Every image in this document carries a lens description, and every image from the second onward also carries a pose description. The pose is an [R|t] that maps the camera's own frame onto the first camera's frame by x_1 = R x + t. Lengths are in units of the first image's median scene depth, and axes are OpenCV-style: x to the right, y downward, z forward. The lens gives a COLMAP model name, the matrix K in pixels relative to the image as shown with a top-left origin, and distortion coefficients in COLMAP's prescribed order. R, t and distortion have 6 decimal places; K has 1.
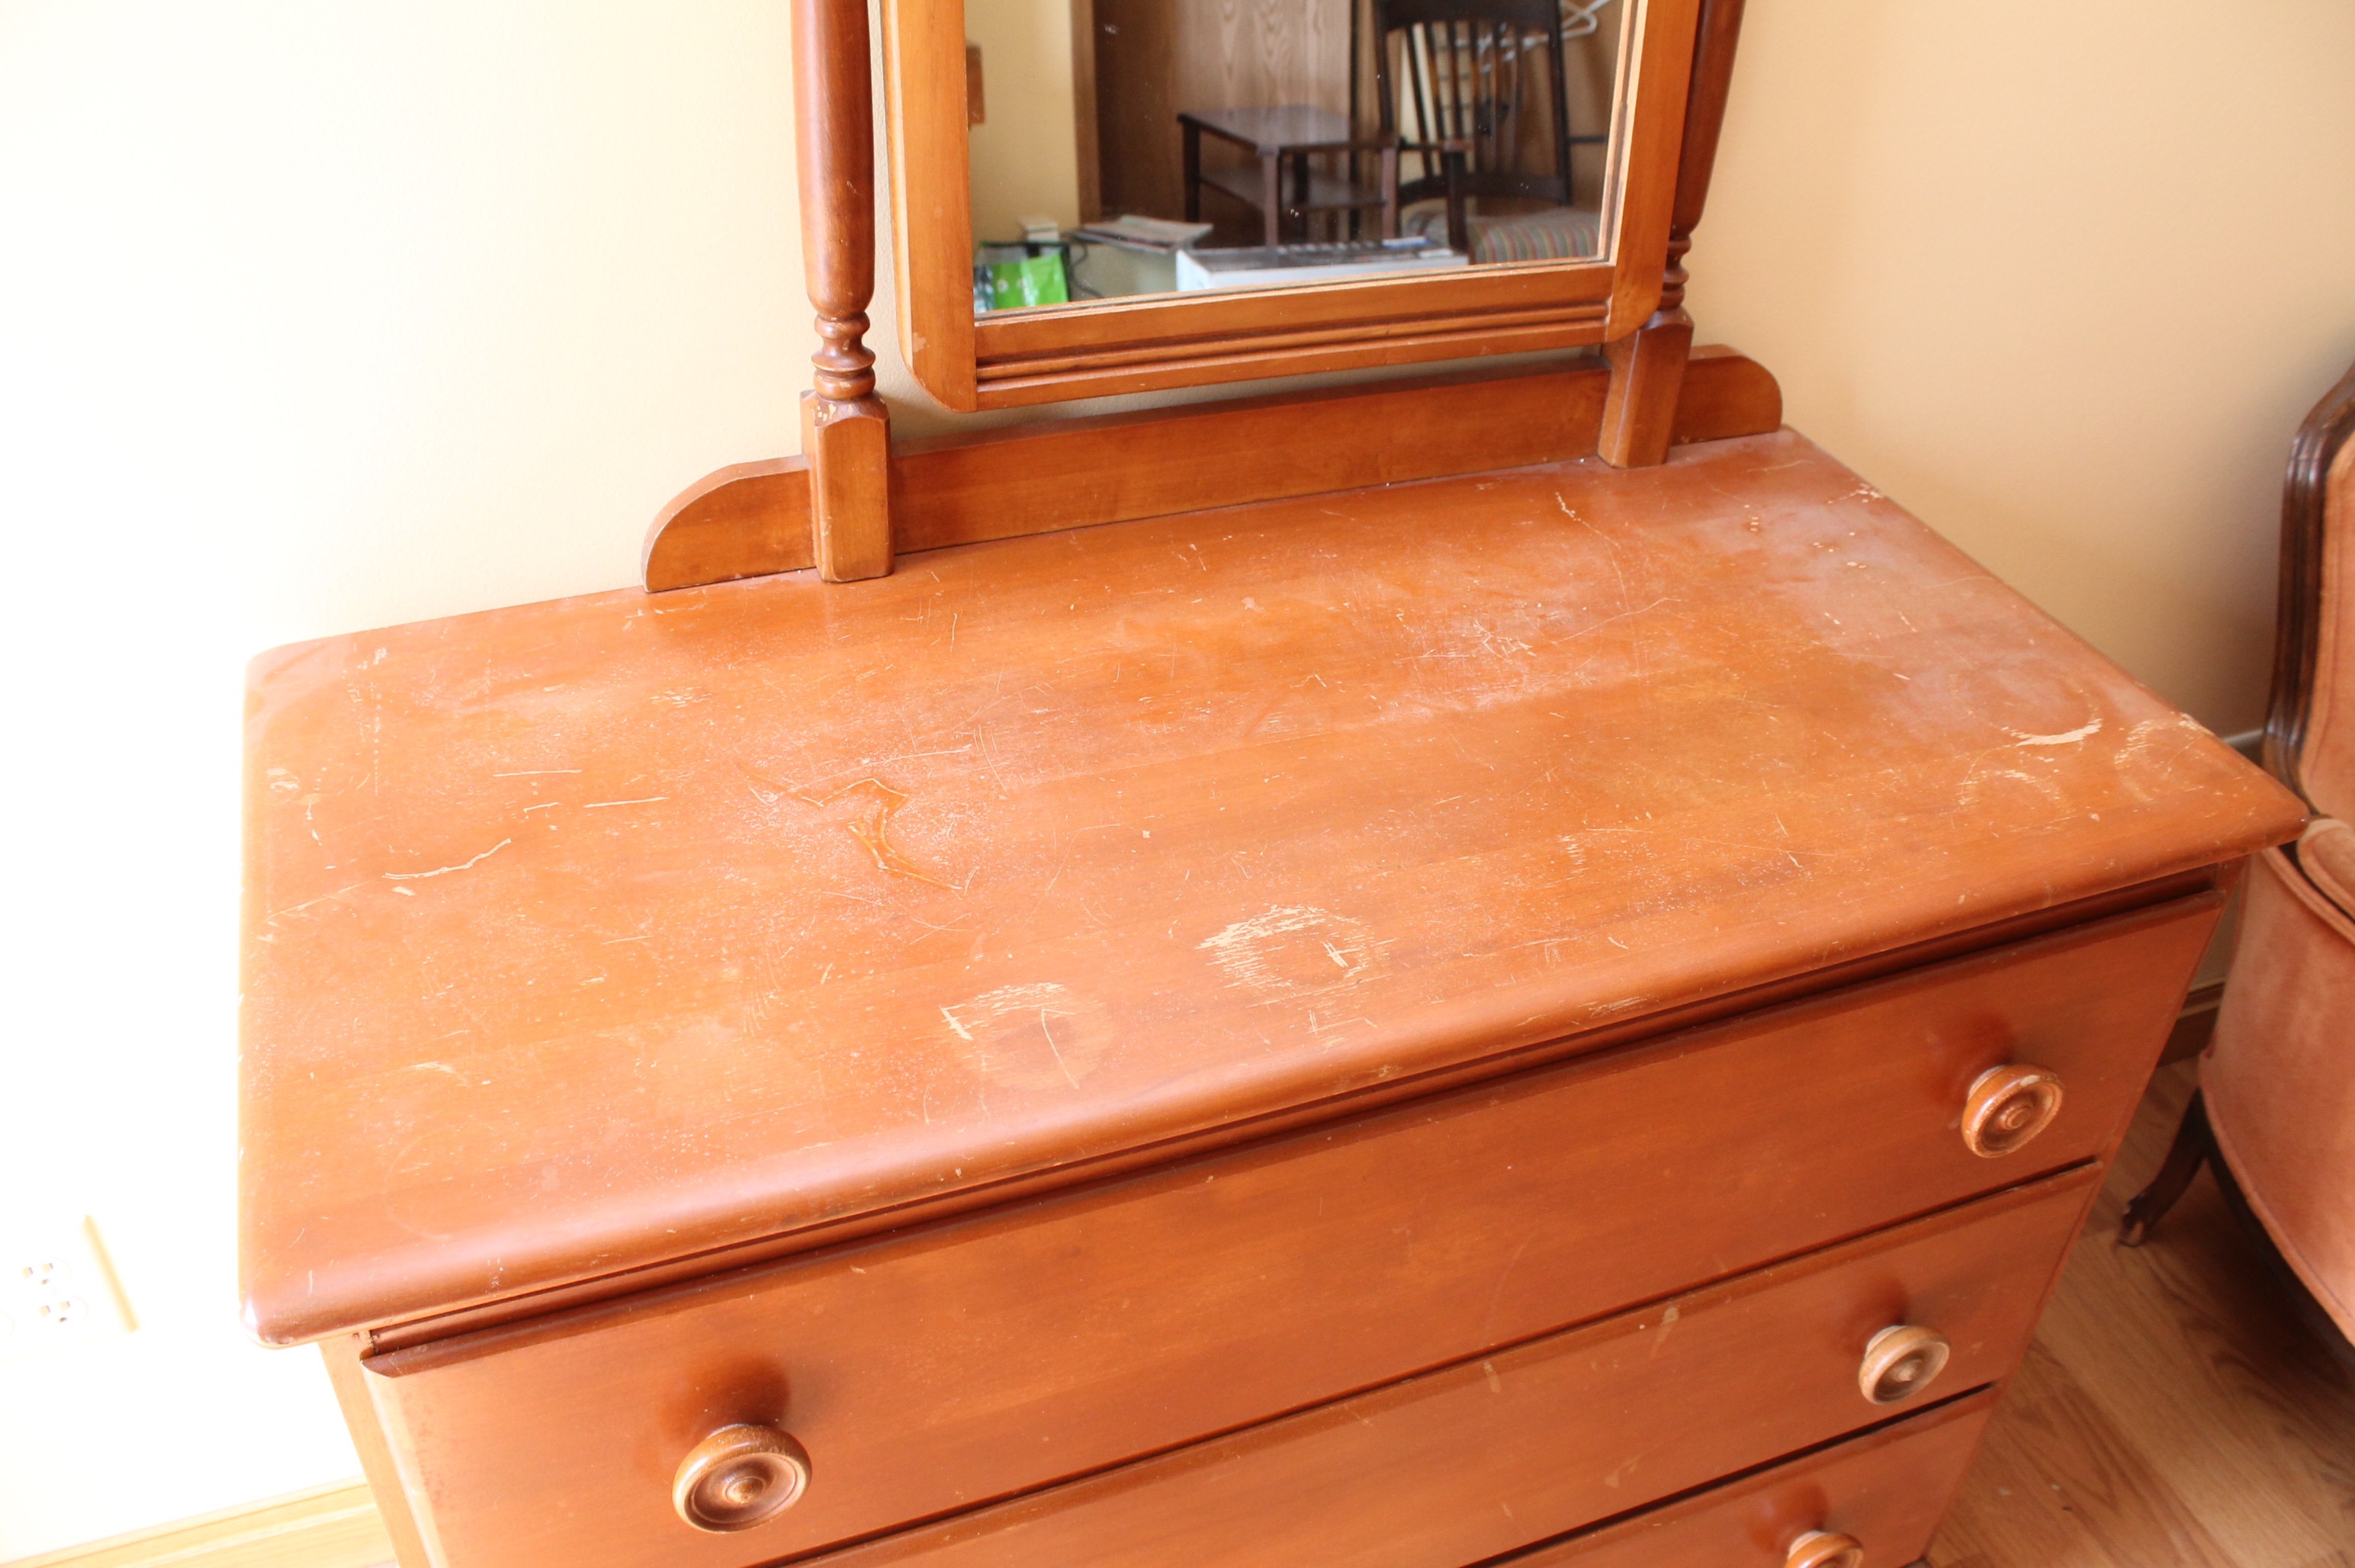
lens RADIAL K [[1967.8, 0, 1170.7], [0, 1967.8, 794.4], [0, 0, 1]] dist [-0.147267, 0.108181]
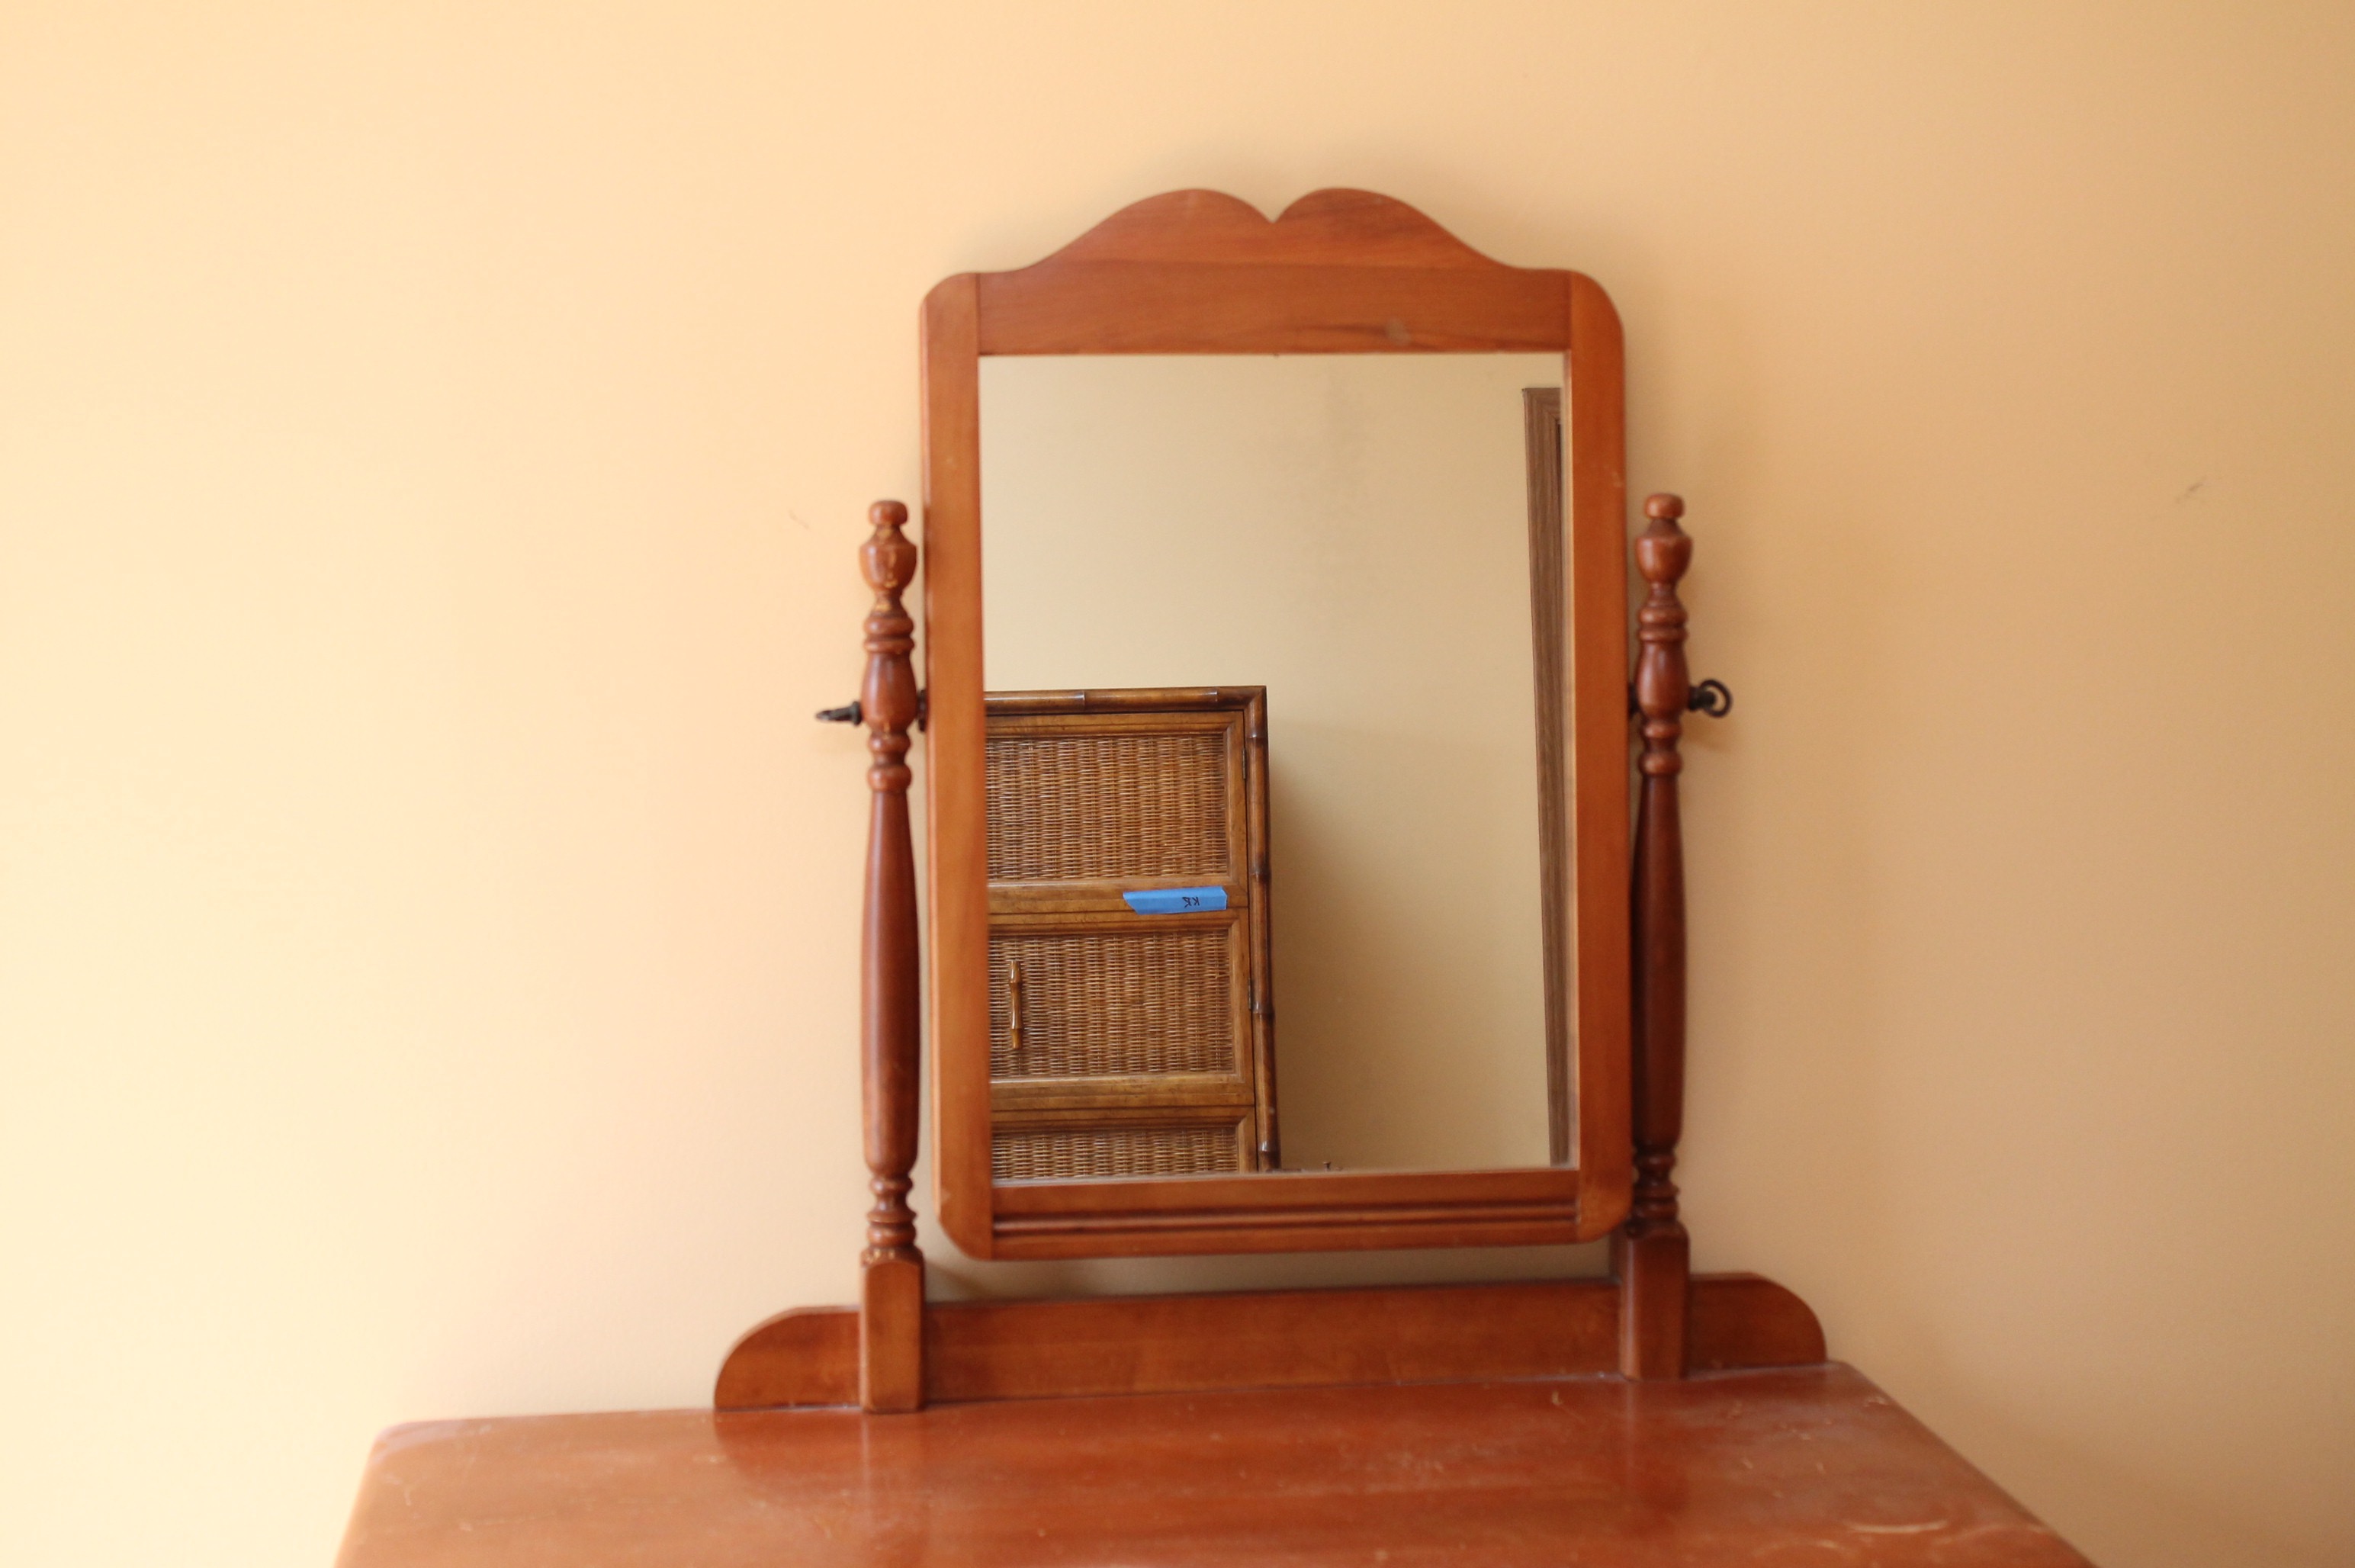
lens RADIAL K [[3658.3, 0, 1181.5], [0, 3658.3, 730.4], [0, 0, 1]] dist [-0.033314, 0.000000]
pose [[0.971977, -0.022316, -0.234015, 0.524450], [-0.102215, 0.856331, -0.506211, 0.624975], [0.211691, 0.515945, 0.830053, -0.970449]]
